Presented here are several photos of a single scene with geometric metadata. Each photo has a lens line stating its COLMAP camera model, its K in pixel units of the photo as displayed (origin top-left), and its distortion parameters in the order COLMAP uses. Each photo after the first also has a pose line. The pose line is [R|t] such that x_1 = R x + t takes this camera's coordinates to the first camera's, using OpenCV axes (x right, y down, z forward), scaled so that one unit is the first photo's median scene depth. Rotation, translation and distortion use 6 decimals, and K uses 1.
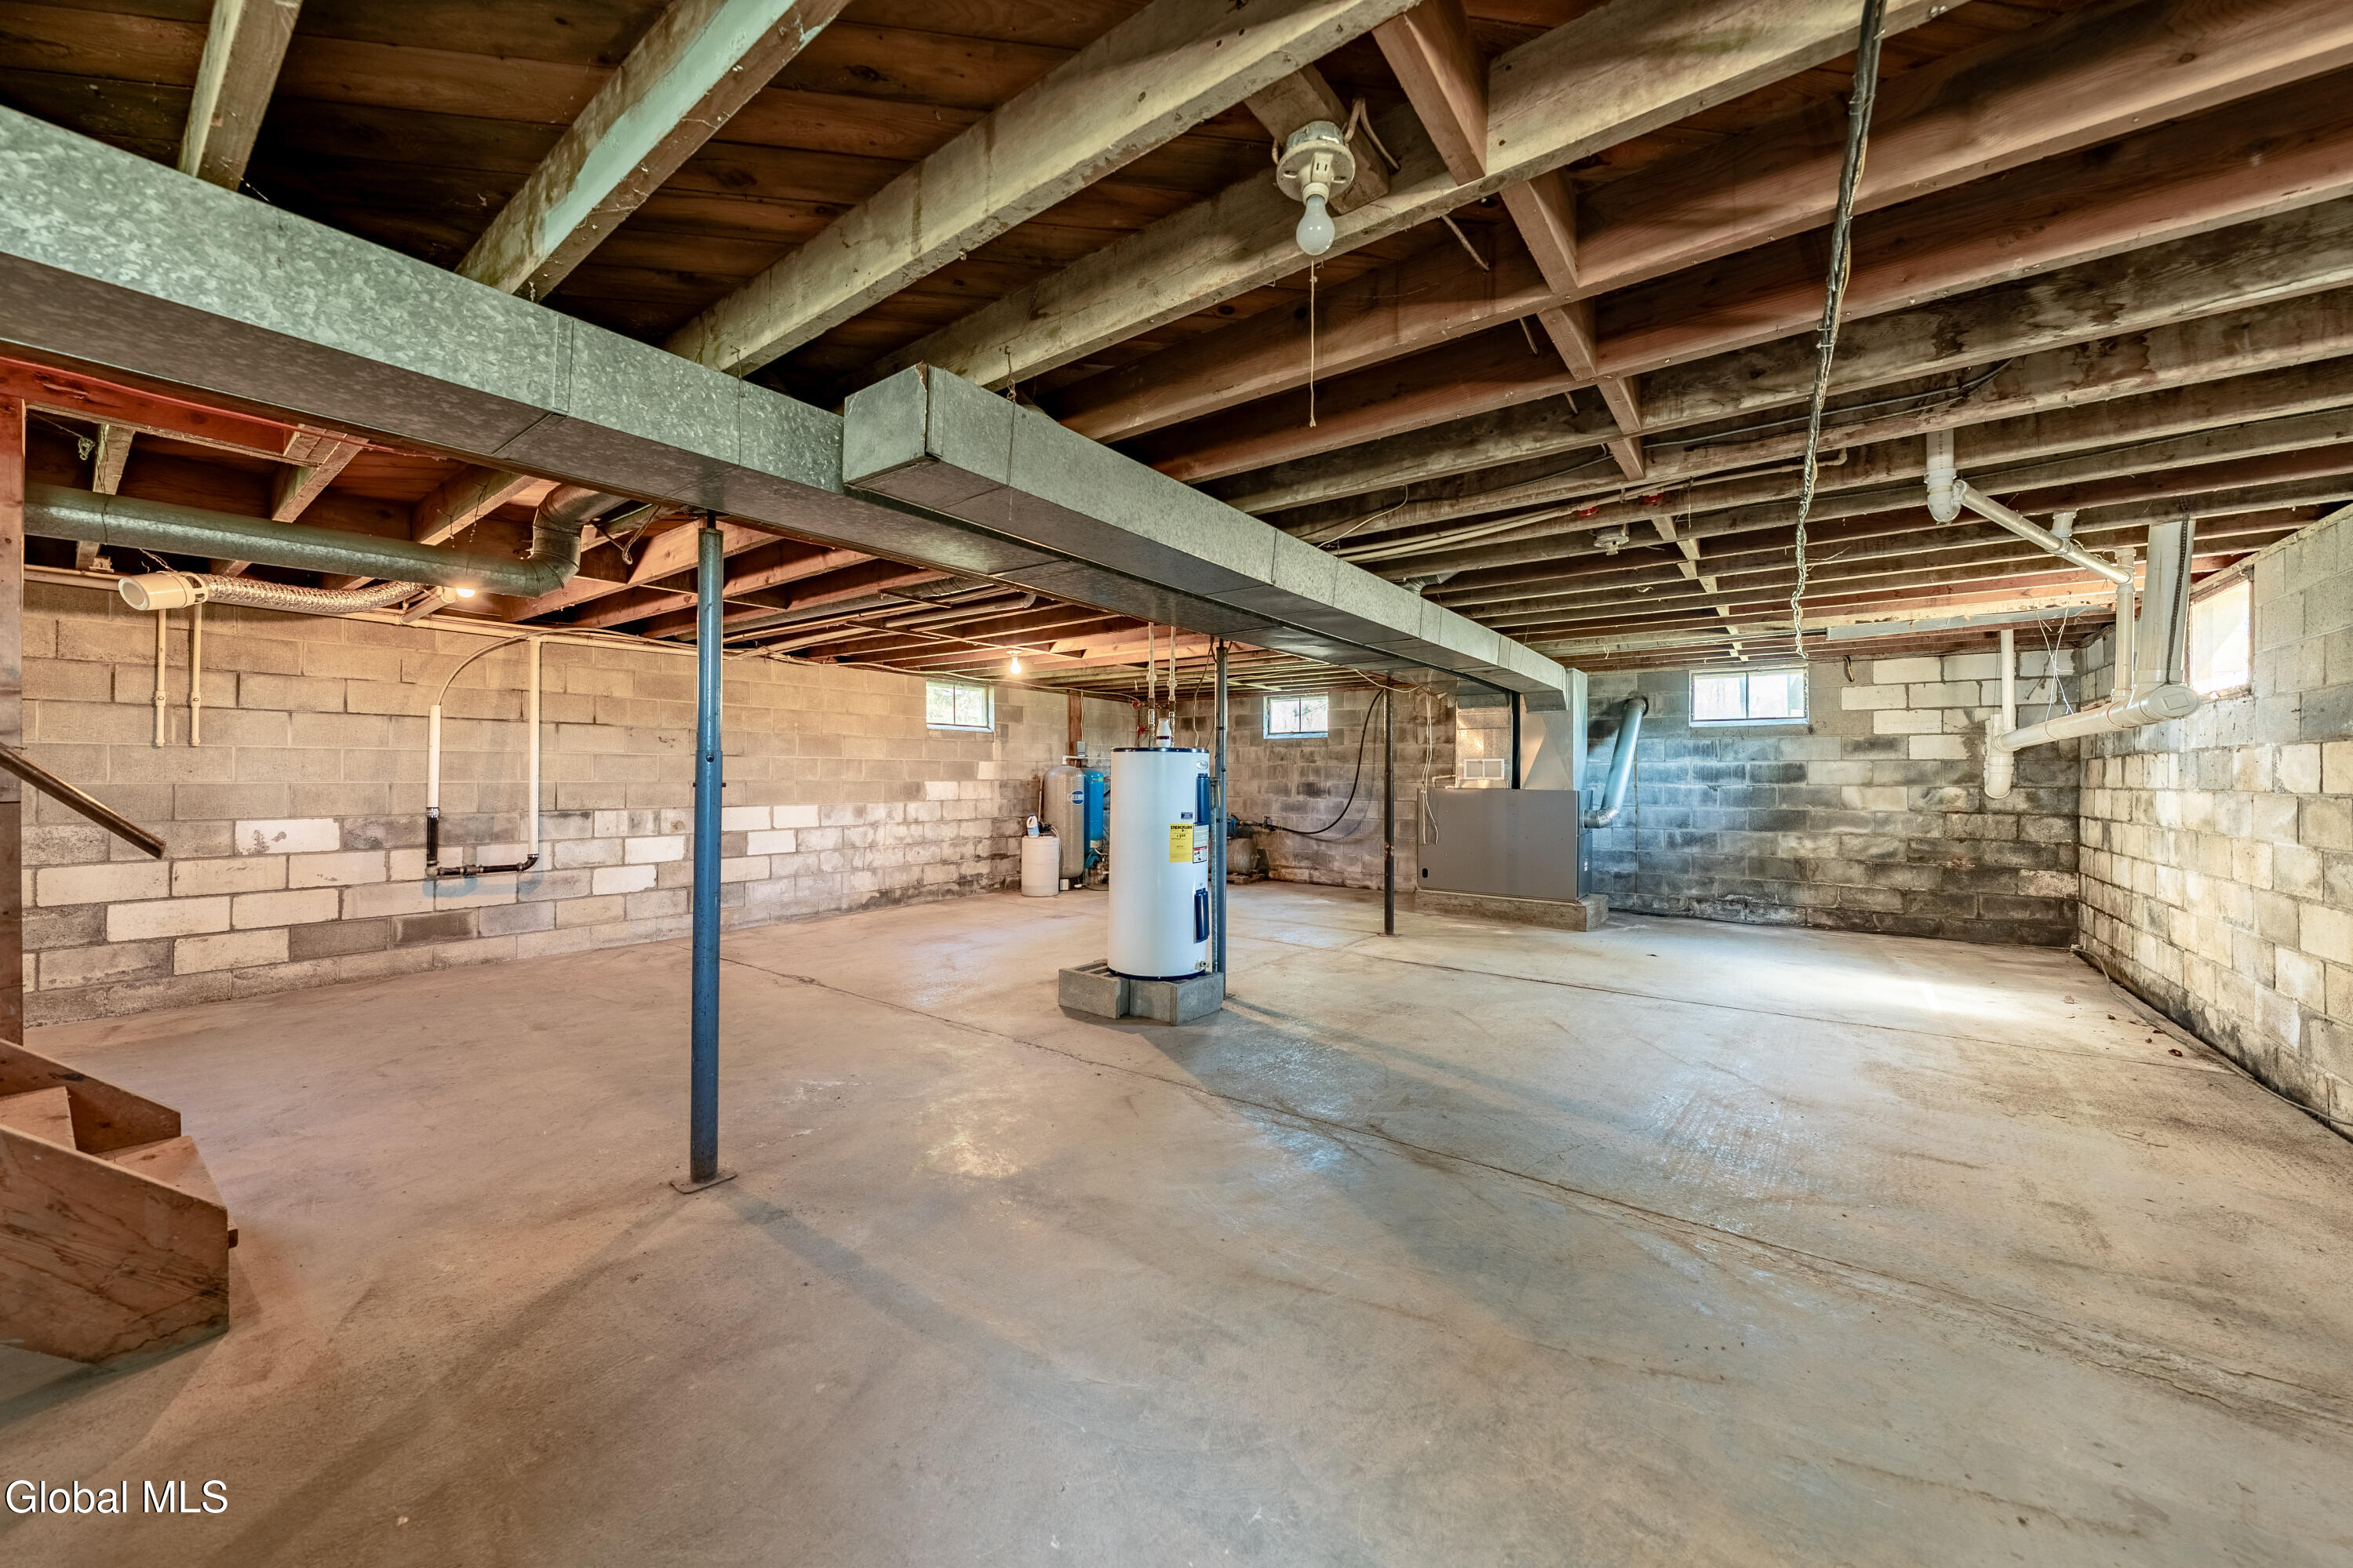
lens RADIAL K [[825.0, 0, 1178.4], [0, 825.0, 771.6], [0, 0, 1]] dist [-0.002559, -0.000192]
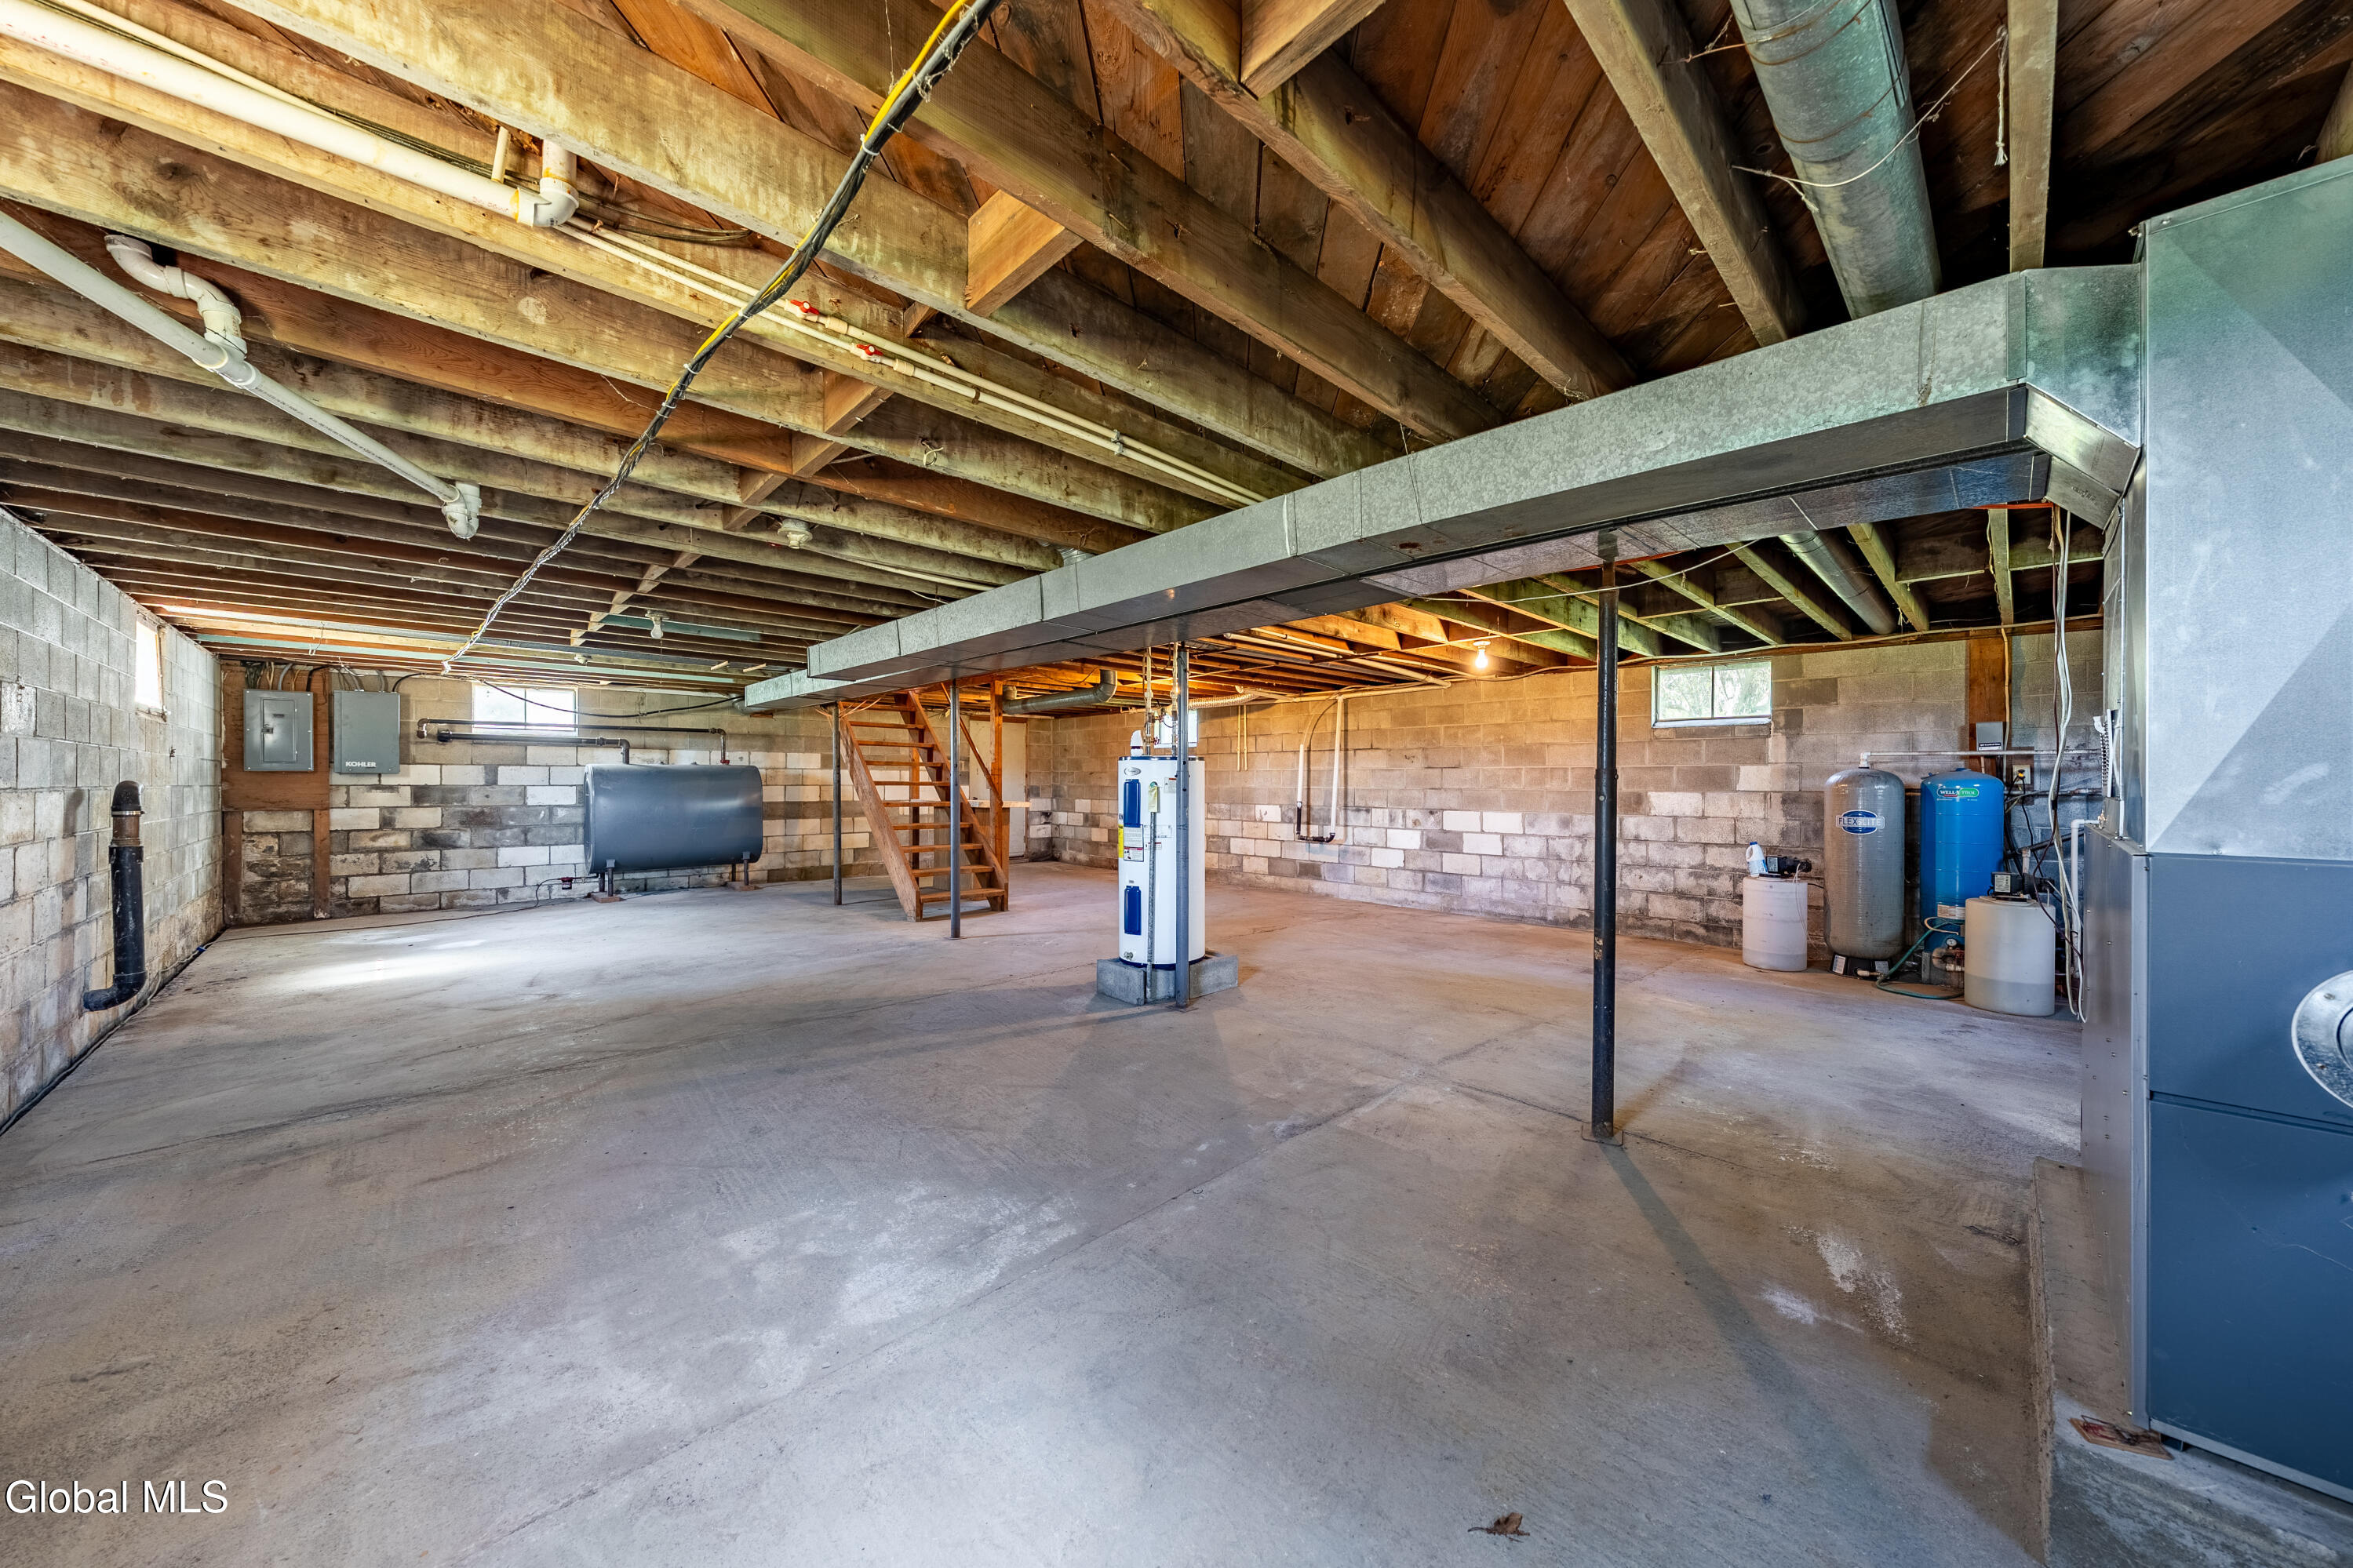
lens RADIAL K [[825.0, 0, 1178.4], [0, 825.0, 771.6], [0, 0, 1]] dist [-0.002559, -0.000192]
pose [[-0.167501, -0.016764, -0.985729, 0.750461], [-0.000517, 0.999857, -0.016917, 0.007258], [0.985872, -0.002324, -0.167485, 0.857117]]
